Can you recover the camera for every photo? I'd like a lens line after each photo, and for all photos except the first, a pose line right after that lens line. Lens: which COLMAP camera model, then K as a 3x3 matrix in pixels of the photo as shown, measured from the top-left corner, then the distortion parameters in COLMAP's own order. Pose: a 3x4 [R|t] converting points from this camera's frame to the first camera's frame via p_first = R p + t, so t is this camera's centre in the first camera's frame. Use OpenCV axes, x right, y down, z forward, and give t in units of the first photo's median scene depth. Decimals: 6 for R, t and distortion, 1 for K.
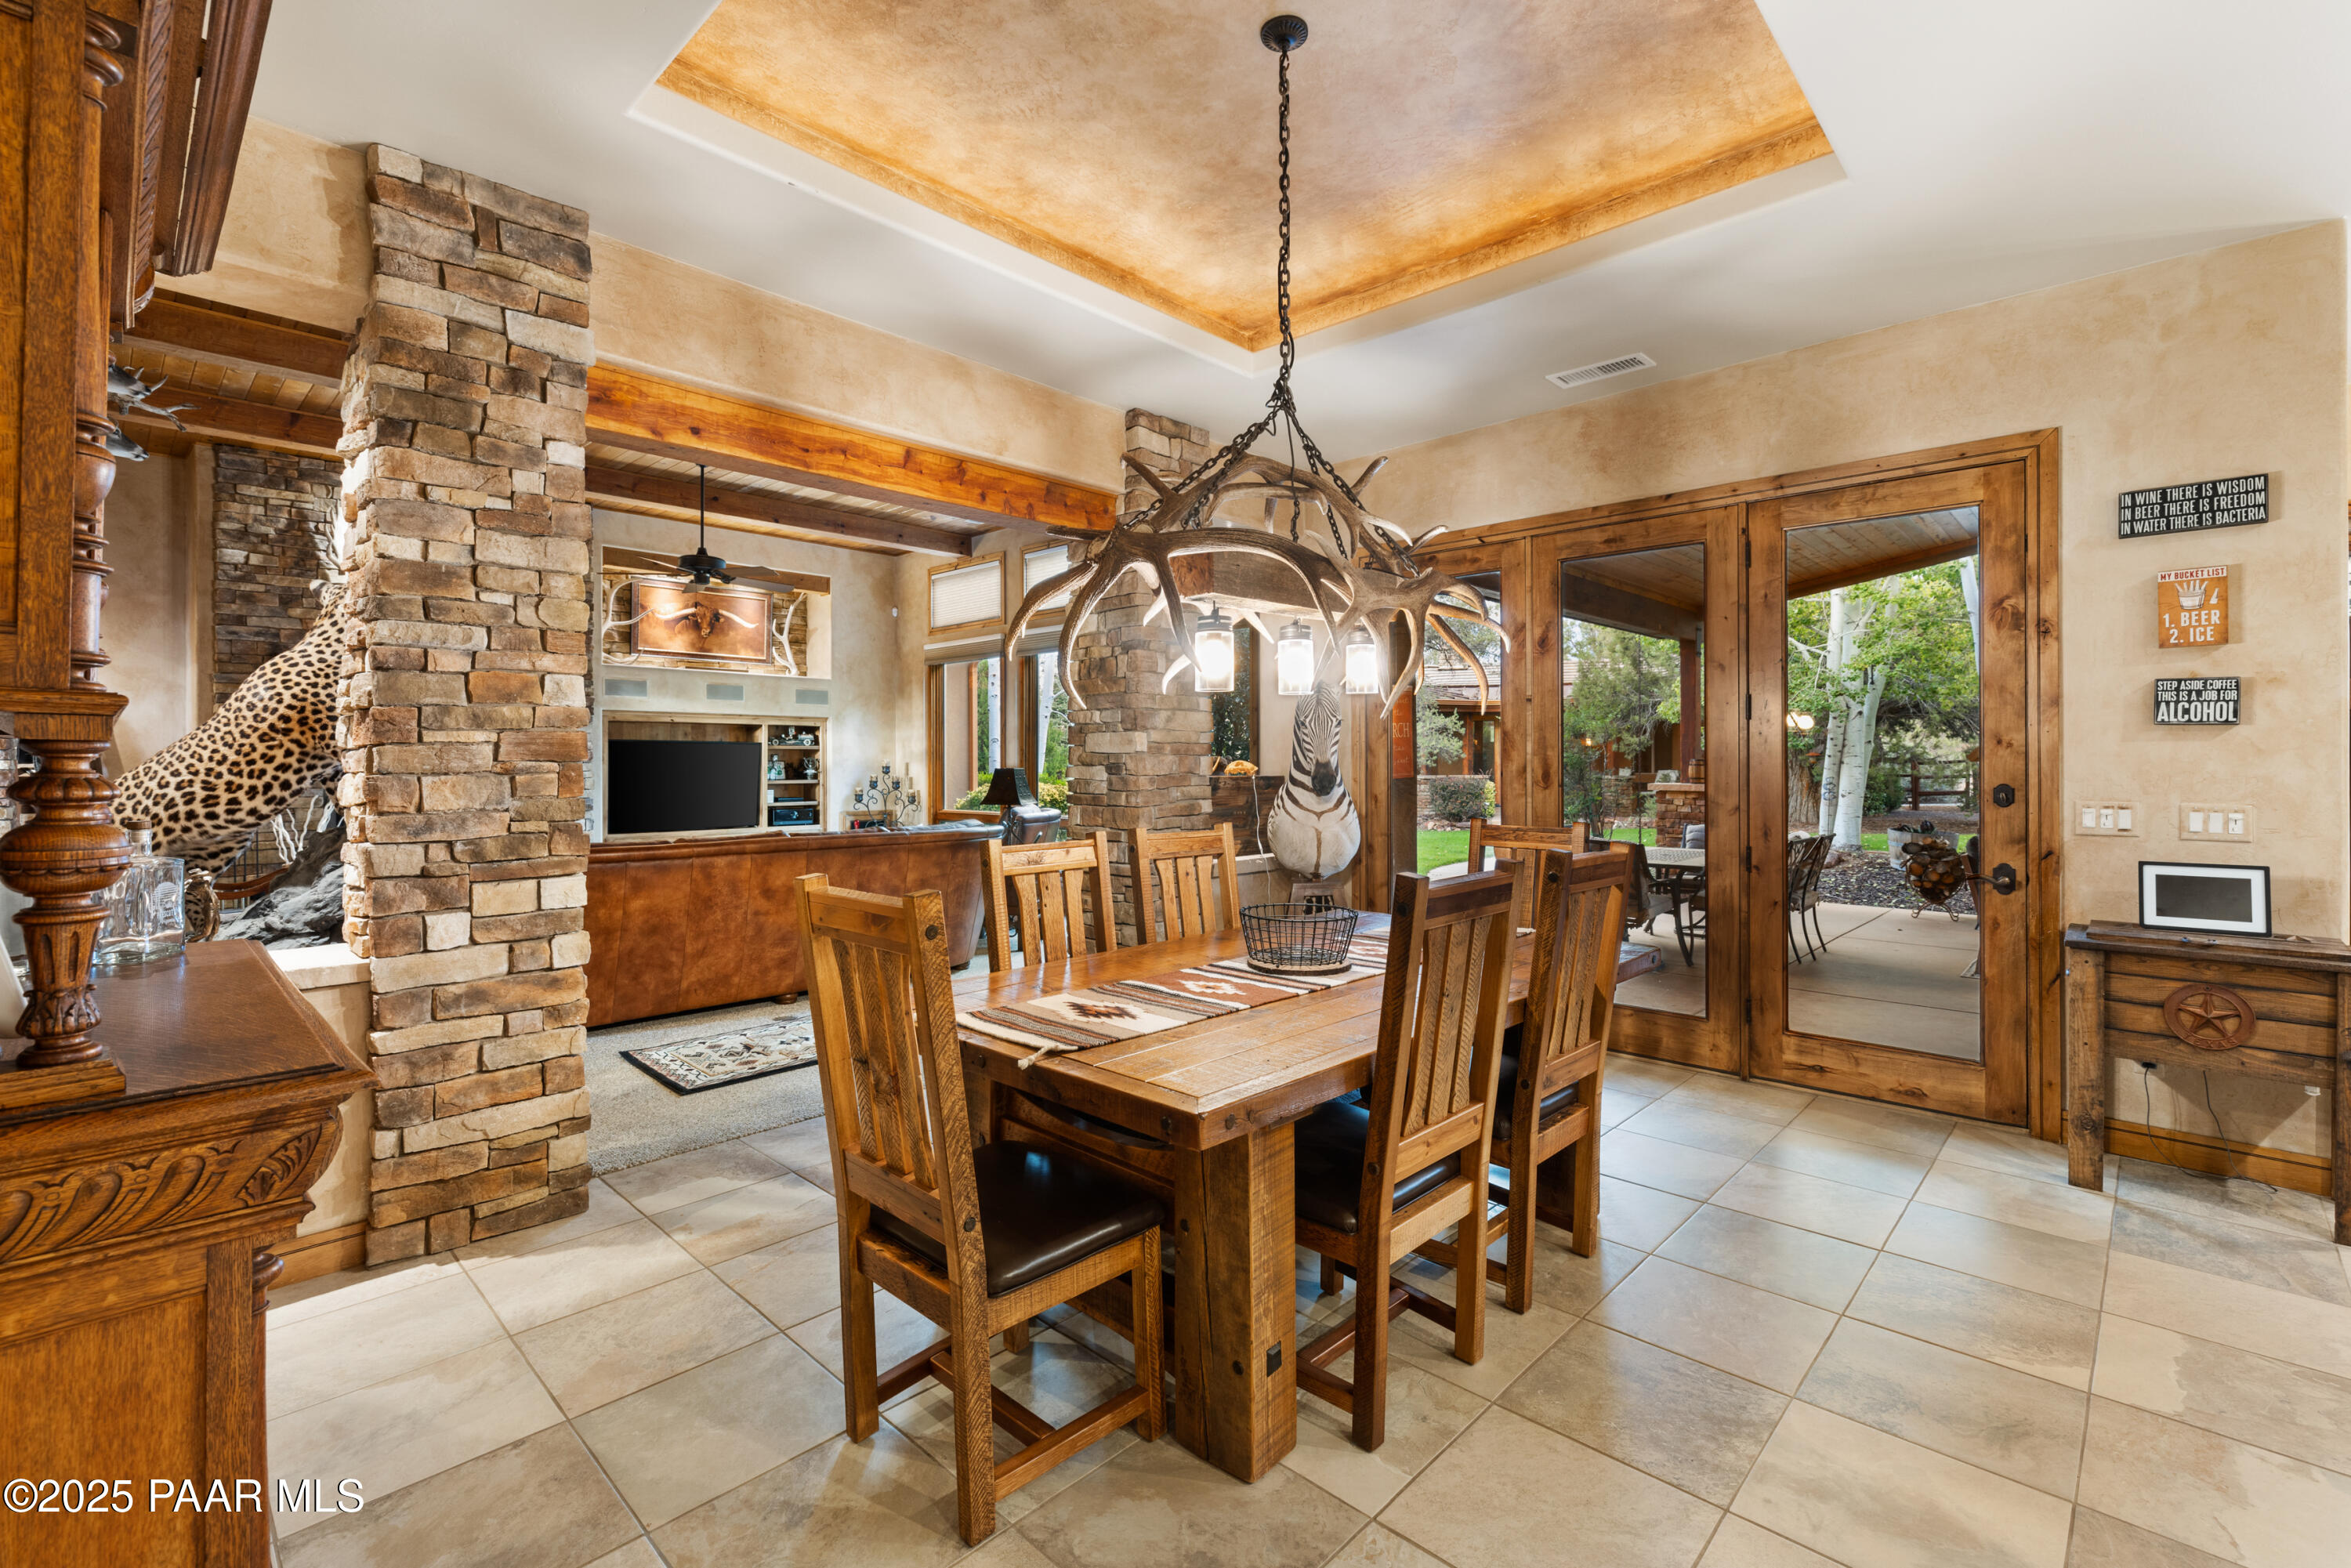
lens RADIAL K [[1029.6, 0, 1178.3], [0, 1029.6, 771.2], [0, 0, 1]] dist [0.000482, -0.000391]
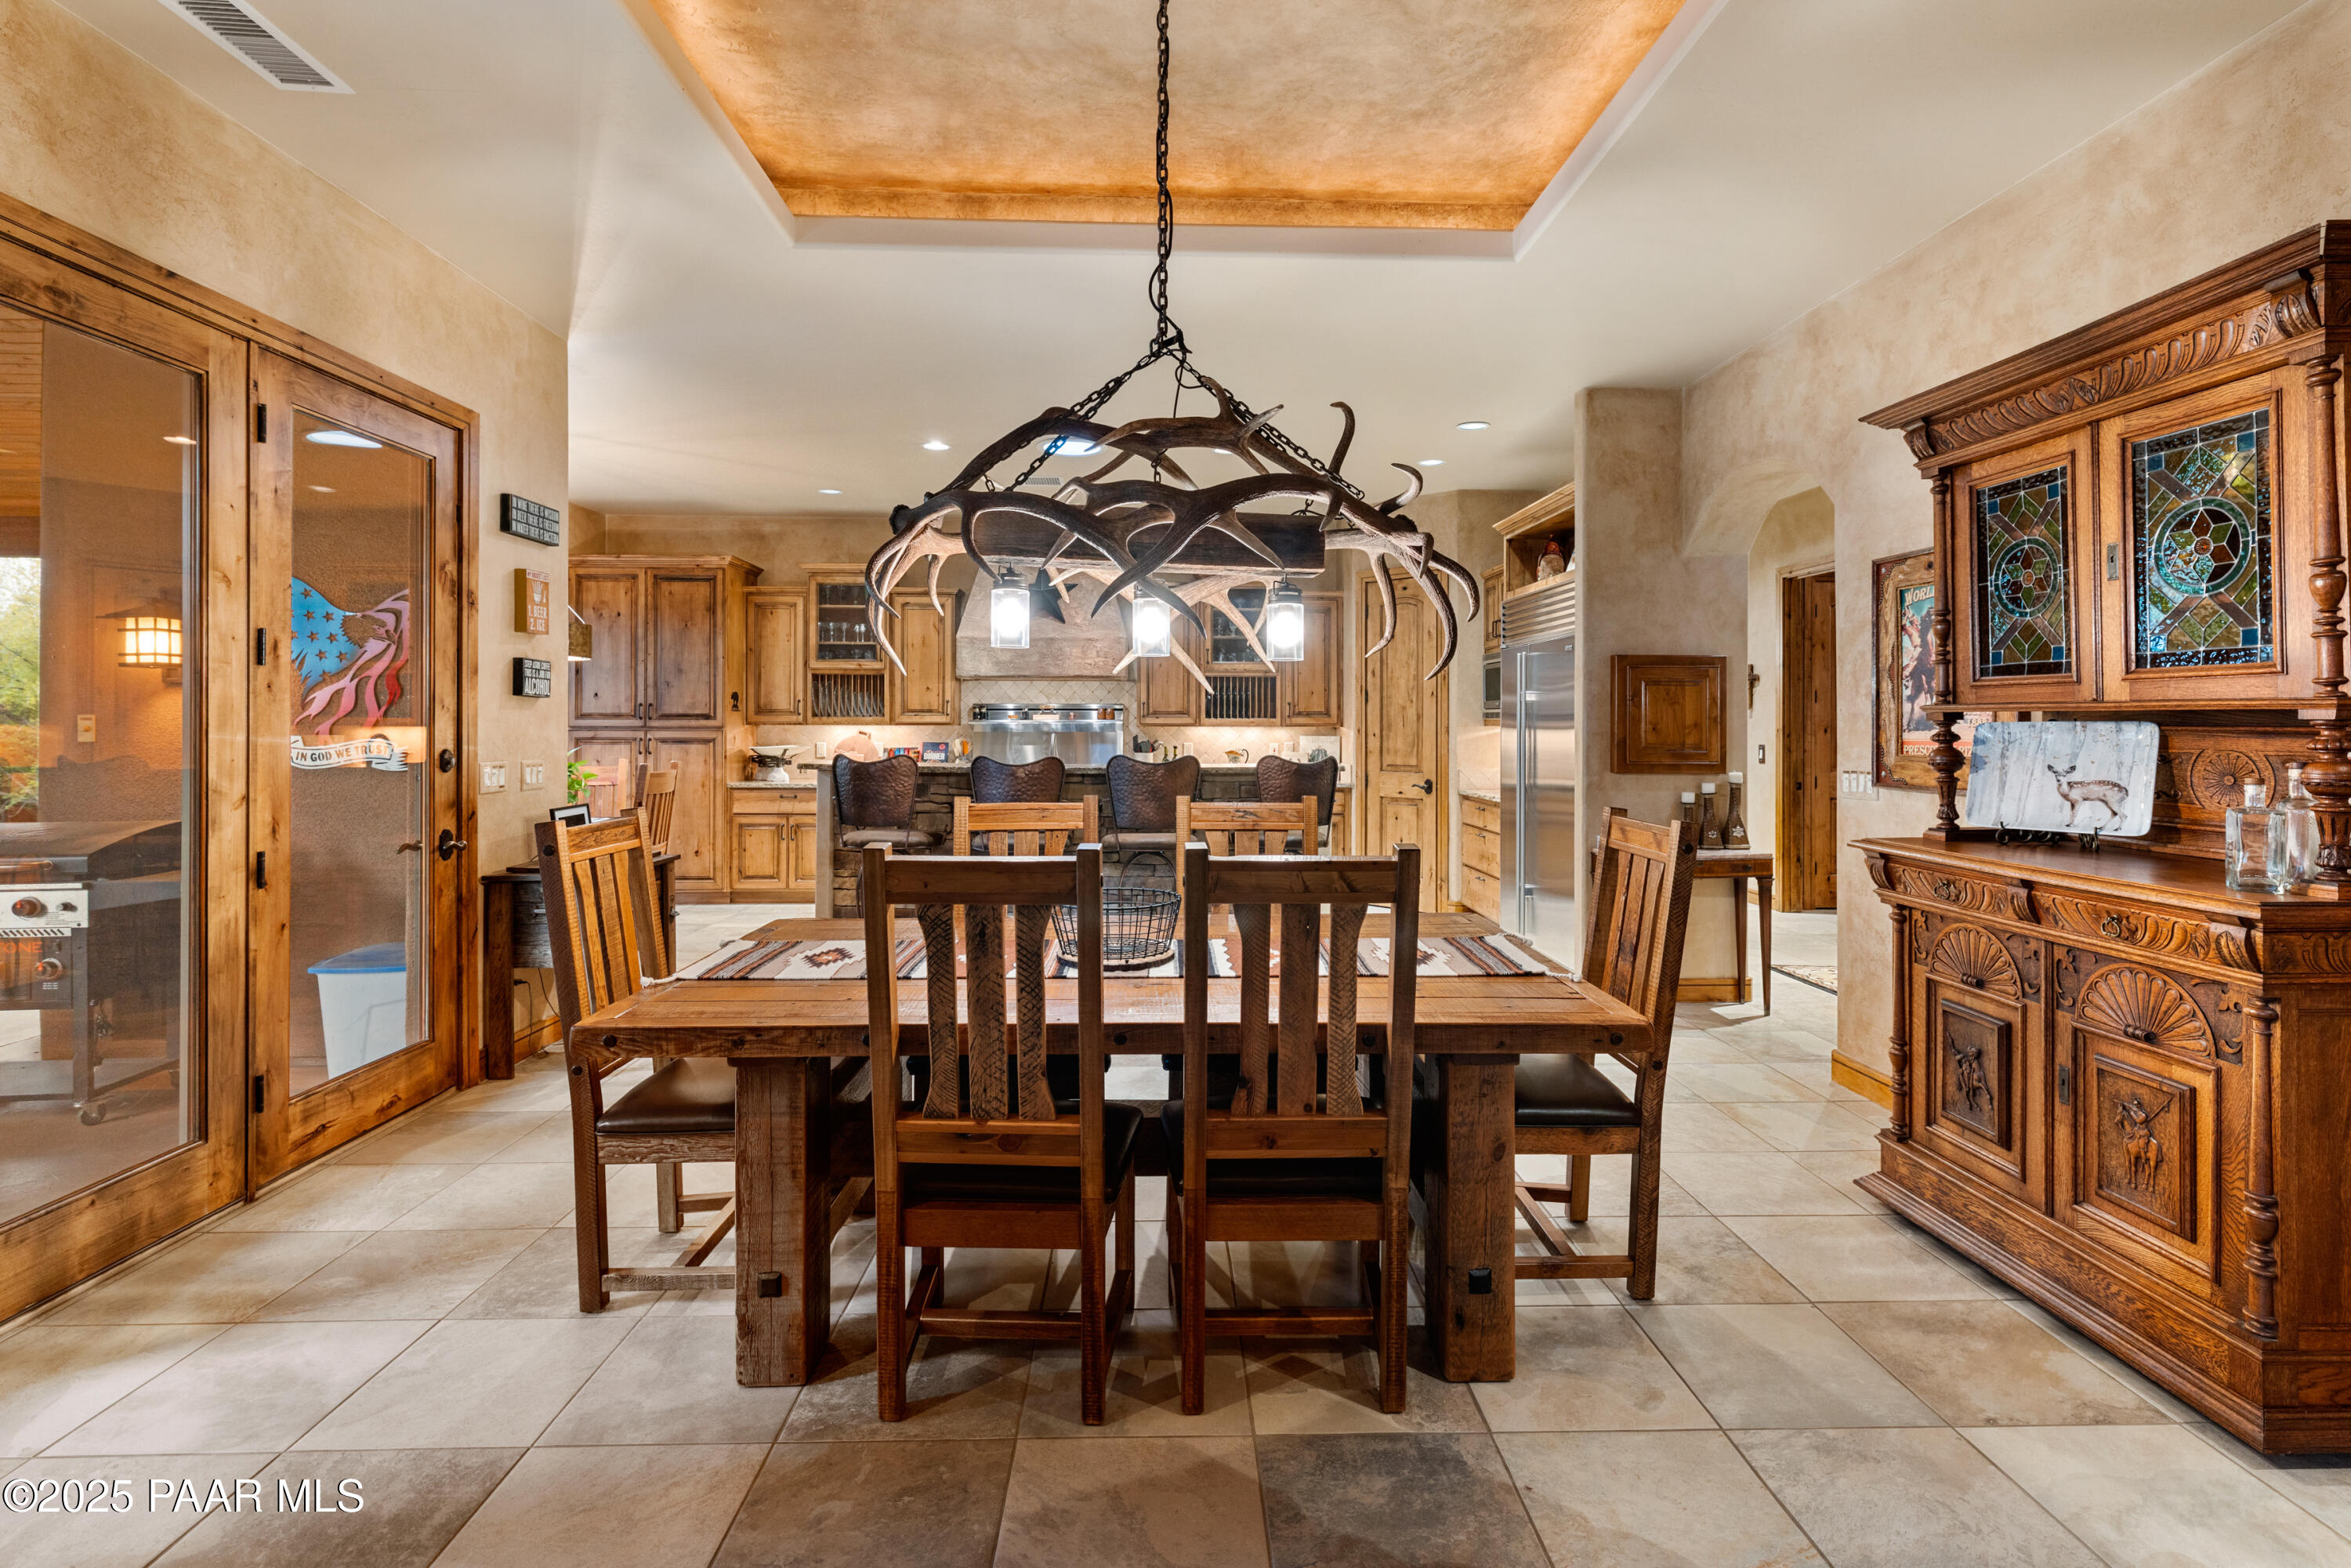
lens RADIAL K [[1095.2, 0, 1182.8], [0, 1095.2, 740.5], [0, 0, 1]] dist [0.001927, -0.000403]
pose [[-0.720687, -0.009718, 0.693193, -0.351856], [0.006781, 0.999755, 0.021066, -0.010767], [-0.693228, 0.019883, -0.720444, 0.999749]]
